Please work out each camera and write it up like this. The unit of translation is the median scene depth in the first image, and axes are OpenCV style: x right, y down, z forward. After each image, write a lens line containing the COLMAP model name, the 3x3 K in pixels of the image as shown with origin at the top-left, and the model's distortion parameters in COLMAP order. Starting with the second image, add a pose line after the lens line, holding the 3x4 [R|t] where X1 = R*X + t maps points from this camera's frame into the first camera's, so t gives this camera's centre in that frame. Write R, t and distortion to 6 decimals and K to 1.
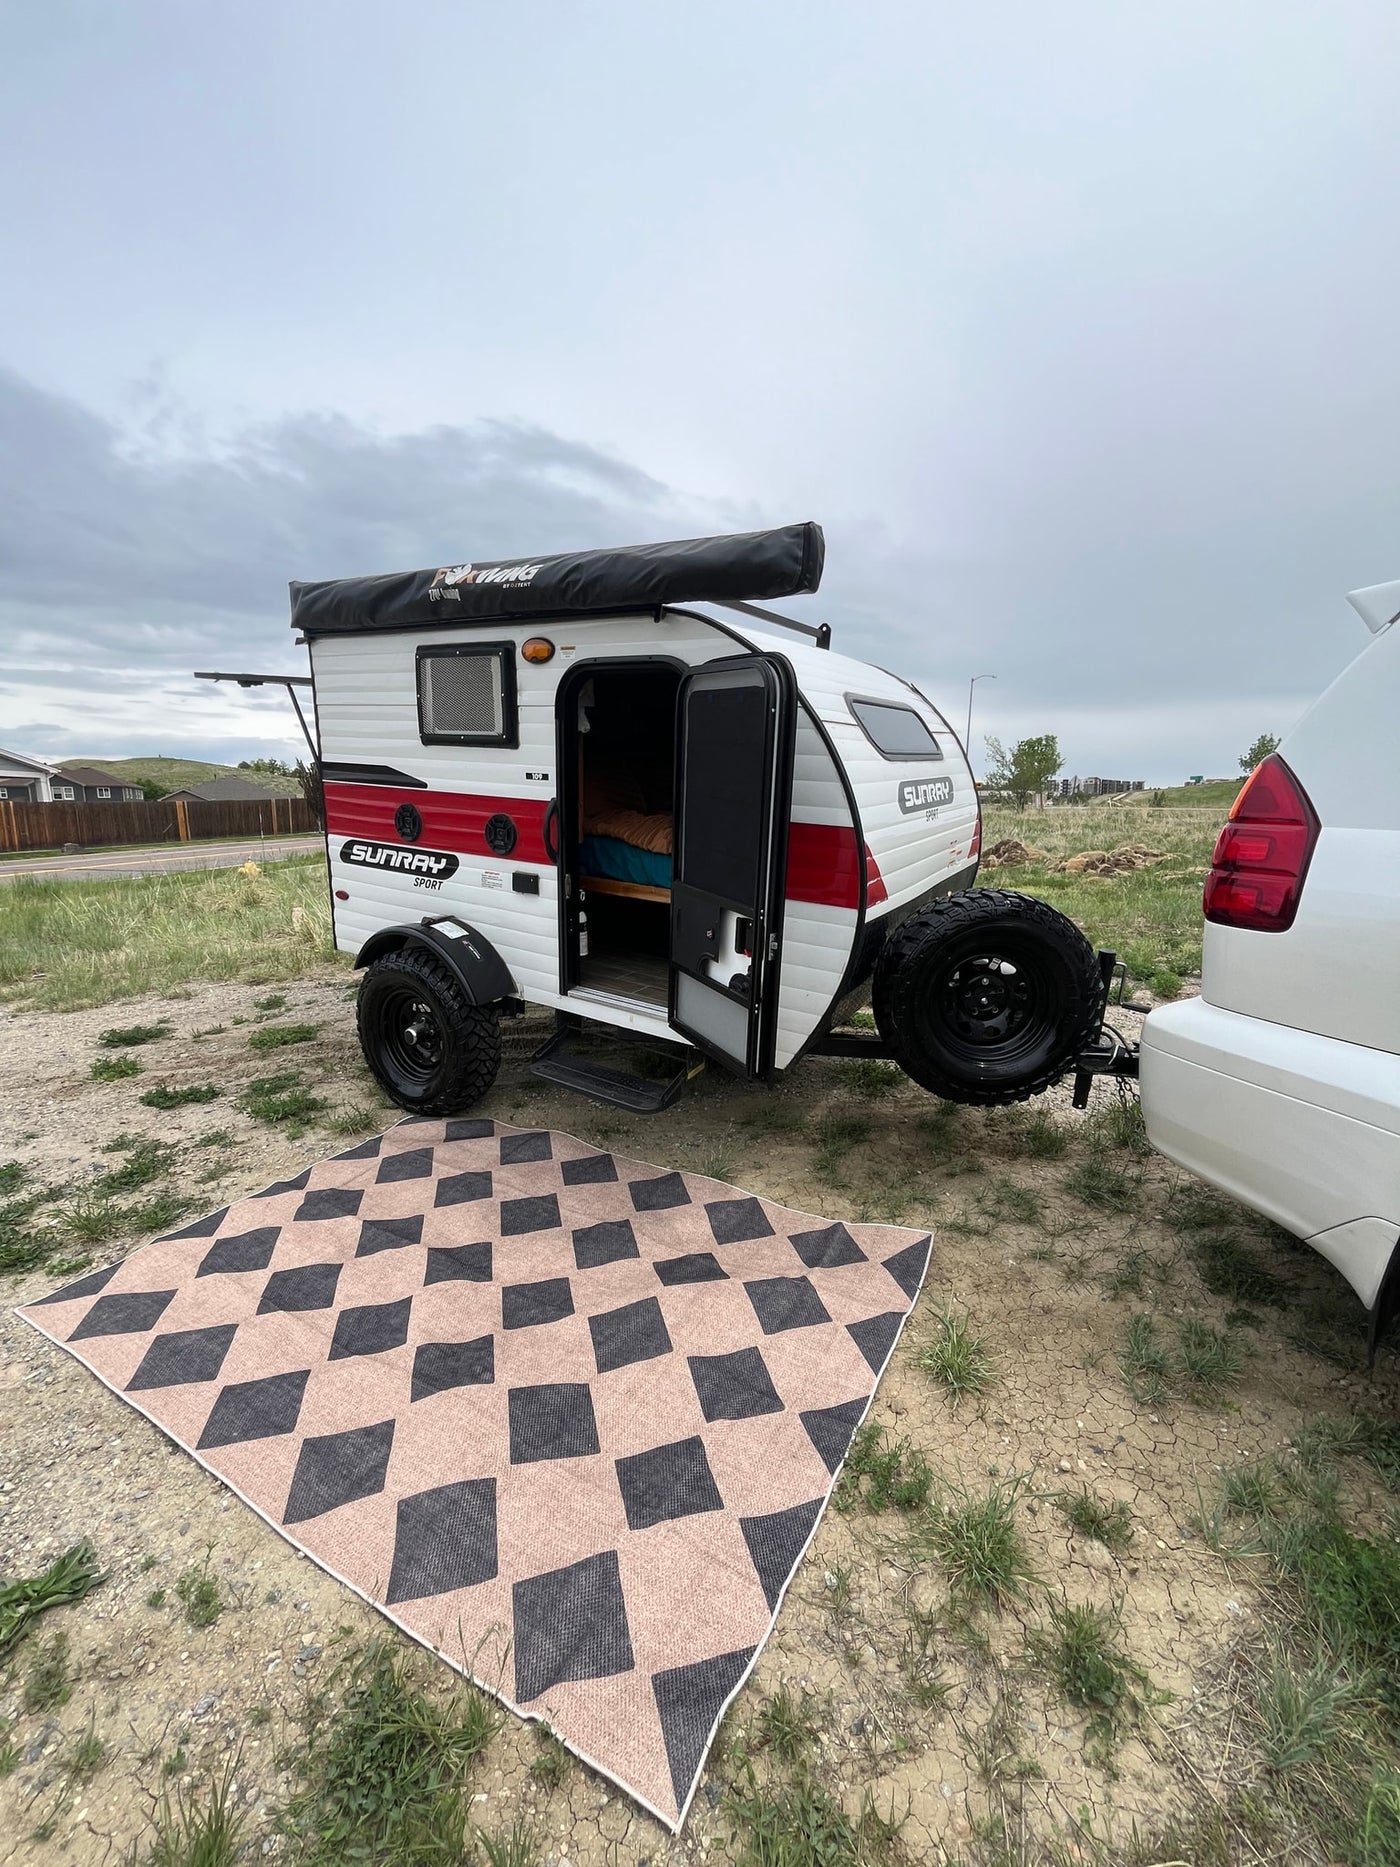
lens RADIAL K [[756.2, 0, 699.2], [0, 756.2, 928.2], [0, 0, 1]] dist [-0.001524, 0.000366]
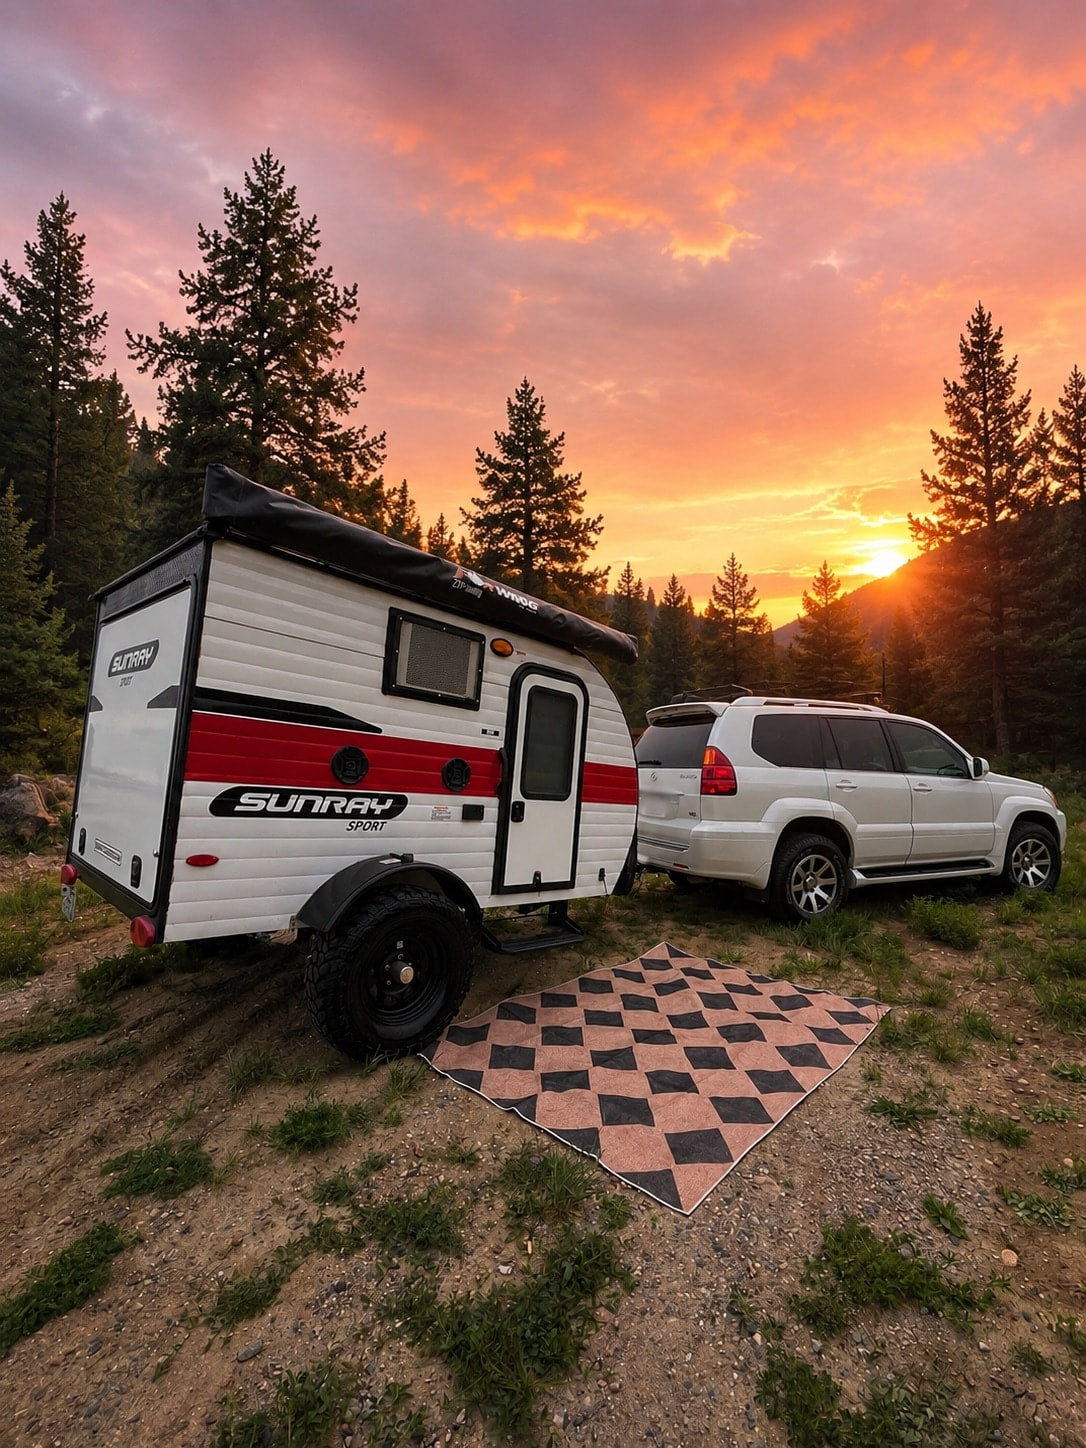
lens RADIAL K [[626.4, 0, 598.3], [0, 626.4, 758.2], [0, 0, 1]] dist [-0.002510, 0.001729]
pose [[0.169095, 0.026139, 0.985253, -1.271841], [0.152930, 0.986845, -0.052428, -0.064164], [-0.973663, 0.159540, 0.162873, 0.618397]]
